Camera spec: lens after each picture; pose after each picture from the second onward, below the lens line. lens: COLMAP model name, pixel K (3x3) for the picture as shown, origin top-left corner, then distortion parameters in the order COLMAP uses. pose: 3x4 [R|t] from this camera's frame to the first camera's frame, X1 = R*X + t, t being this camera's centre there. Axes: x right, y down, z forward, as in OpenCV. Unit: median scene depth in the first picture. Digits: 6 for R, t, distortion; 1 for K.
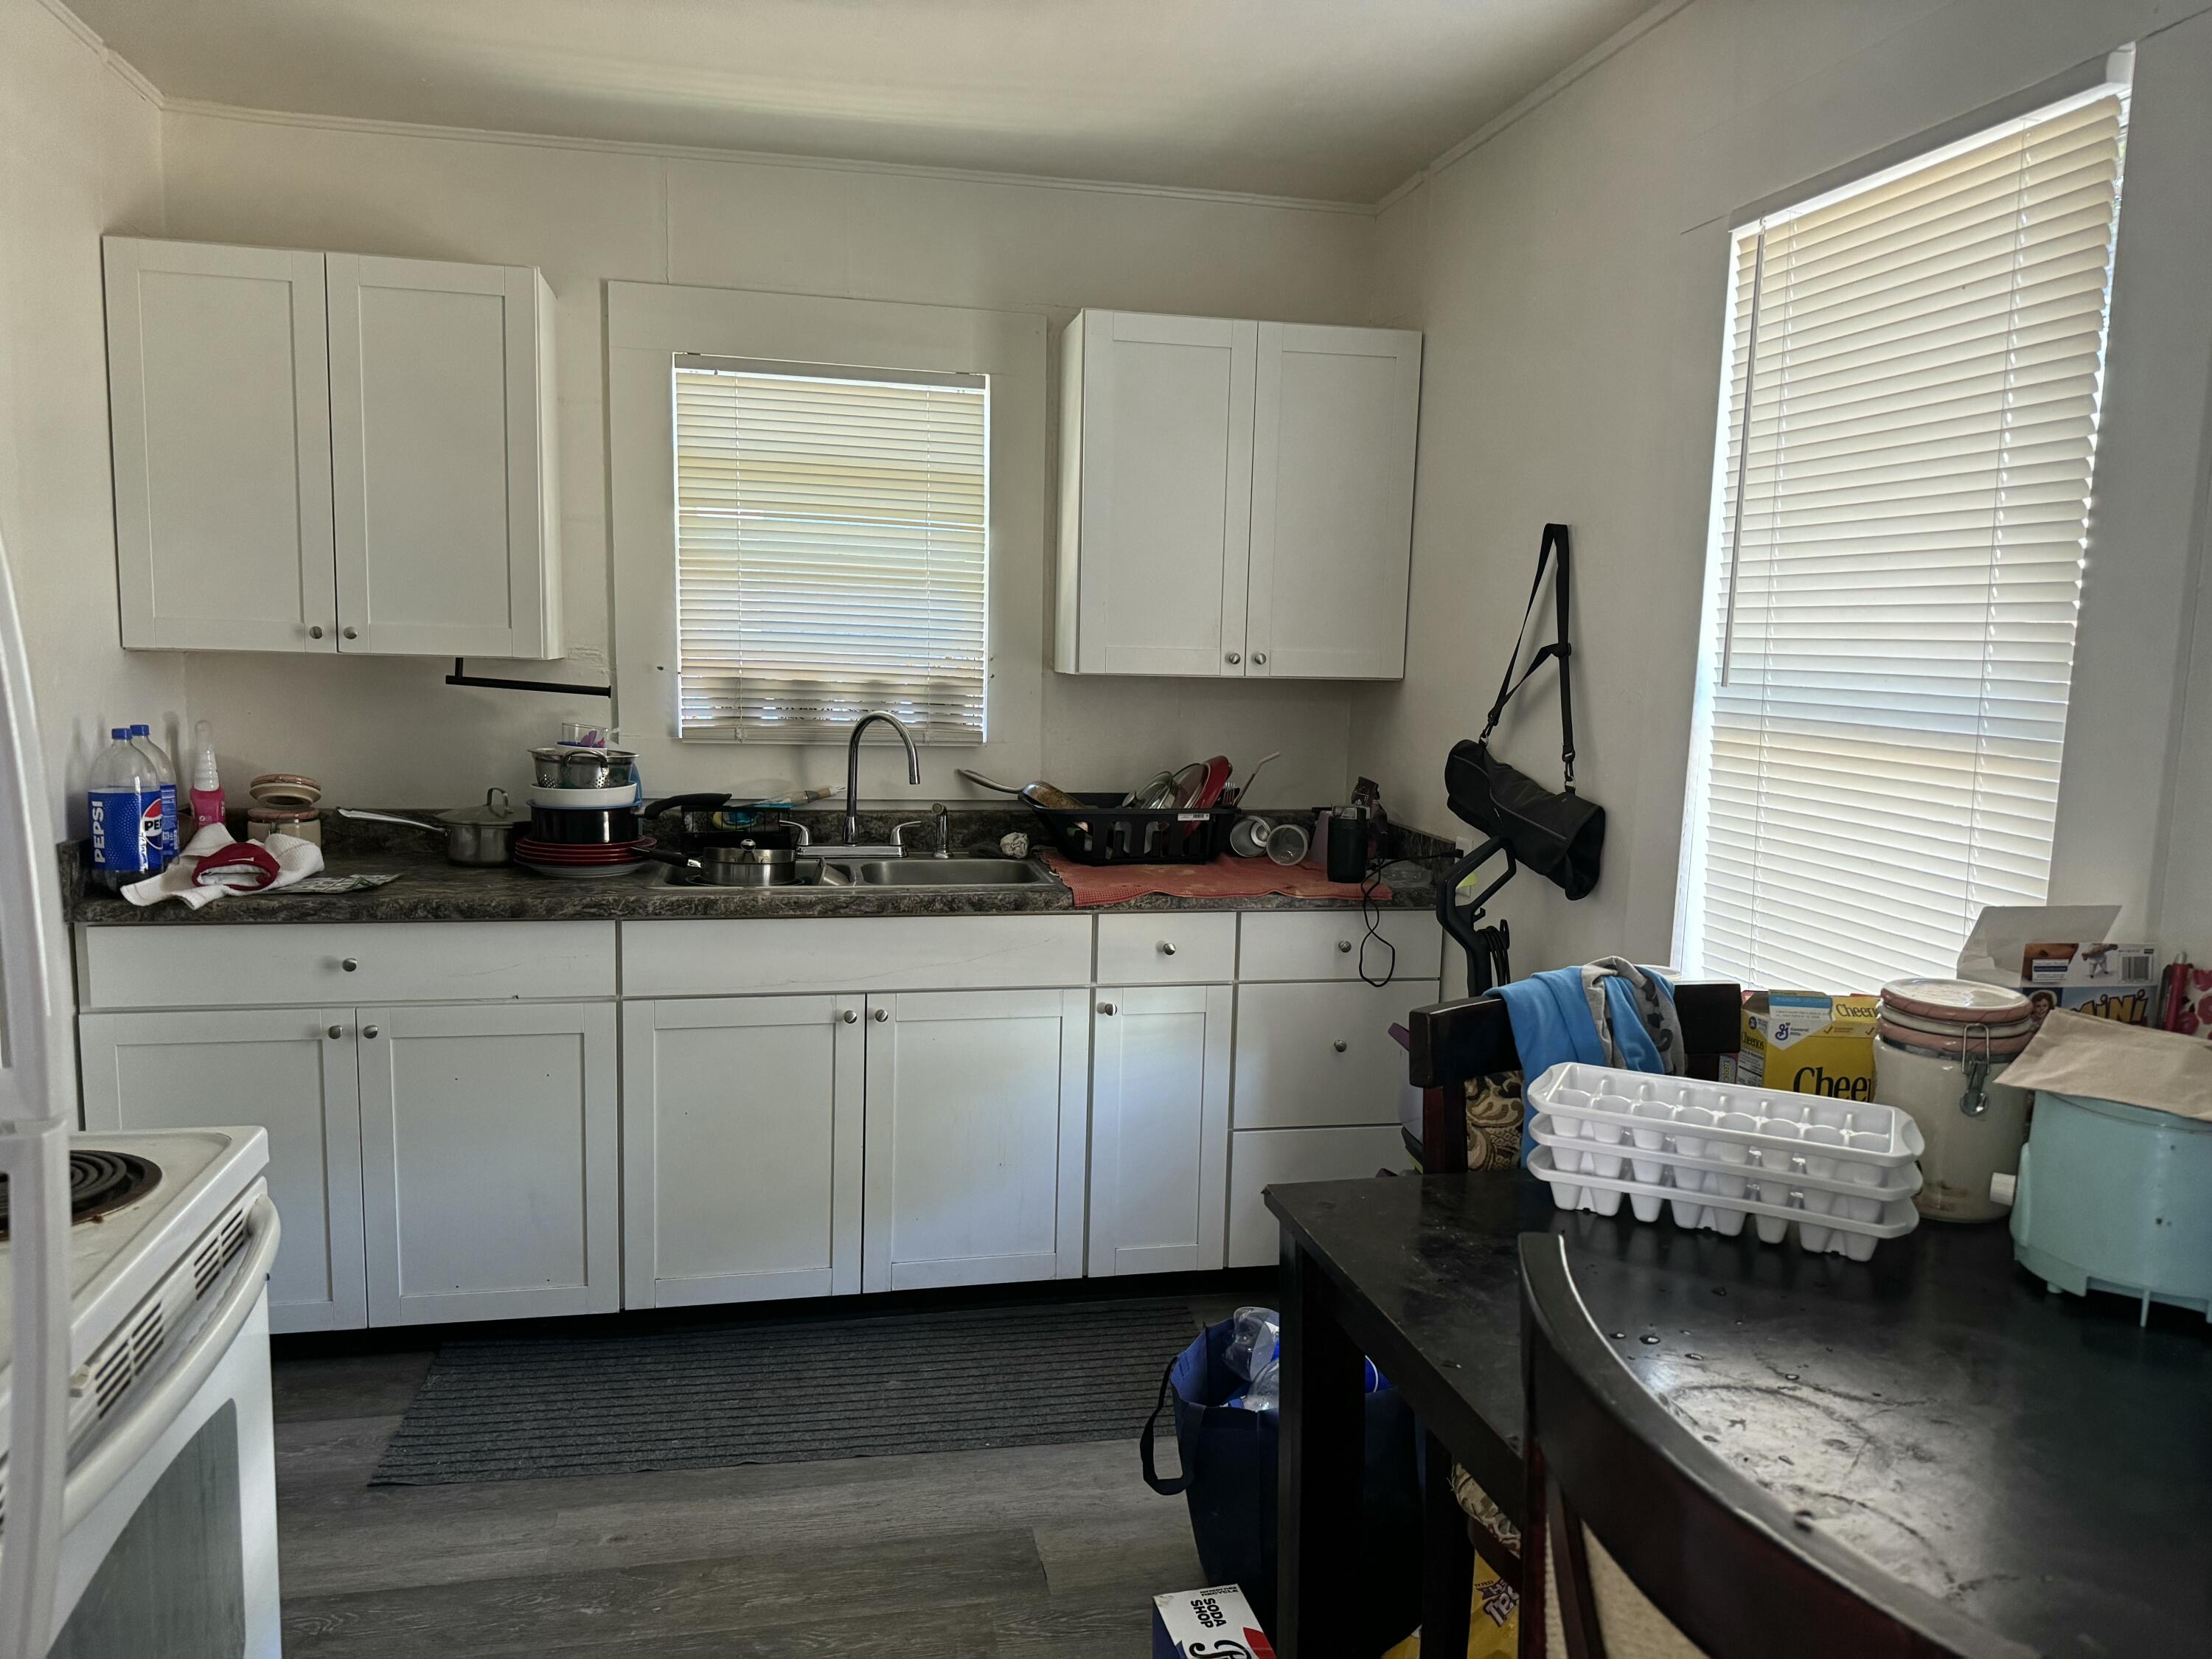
lens RADIAL K [[1589.3, 0, 1106.0], [0, 1589.3, 829.5], [0, 0, 1]] dist [0.004331, 0.002930]
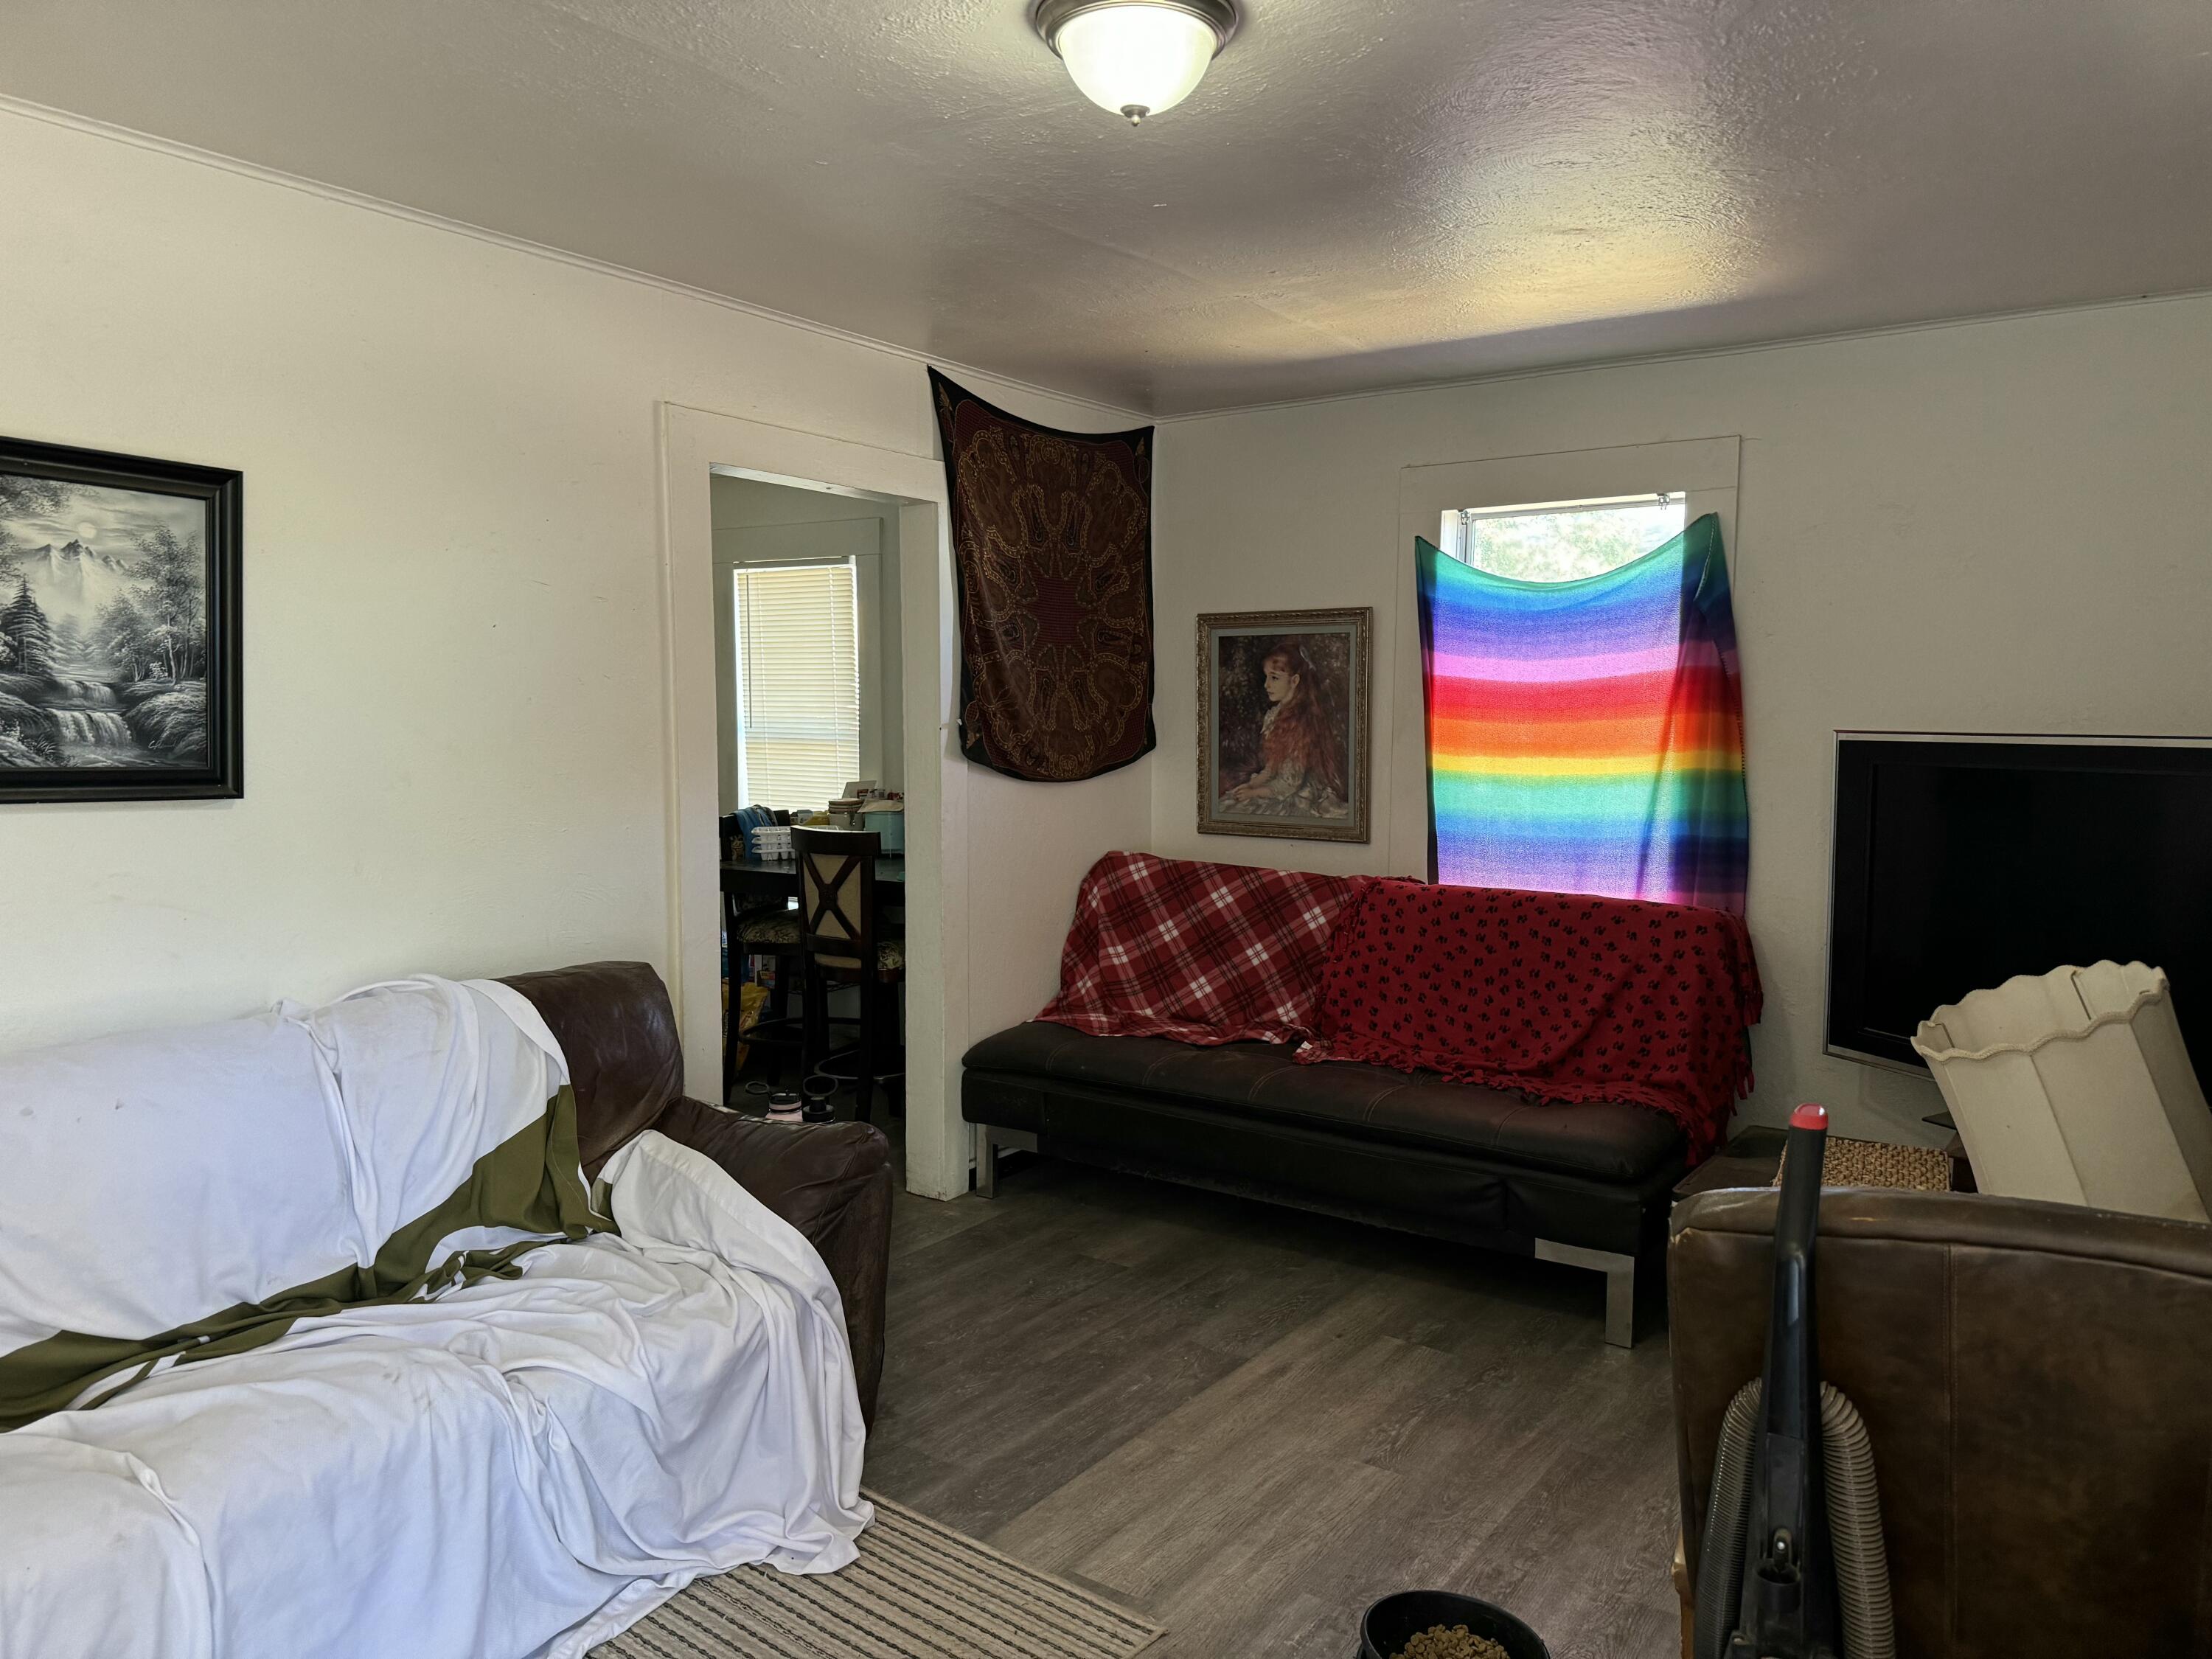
lens RADIAL K [[1589.3, 0, 1106.0], [0, 1589.3, 829.5], [0, 0, 1]] dist [0.004331, 0.002930]
pose [[0.751346, -0.070741, 0.656106, -1.478809], [0.103273, 0.994592, -0.011027, 0.264747], [-0.651777, 0.076043, 0.754588, -2.256791]]
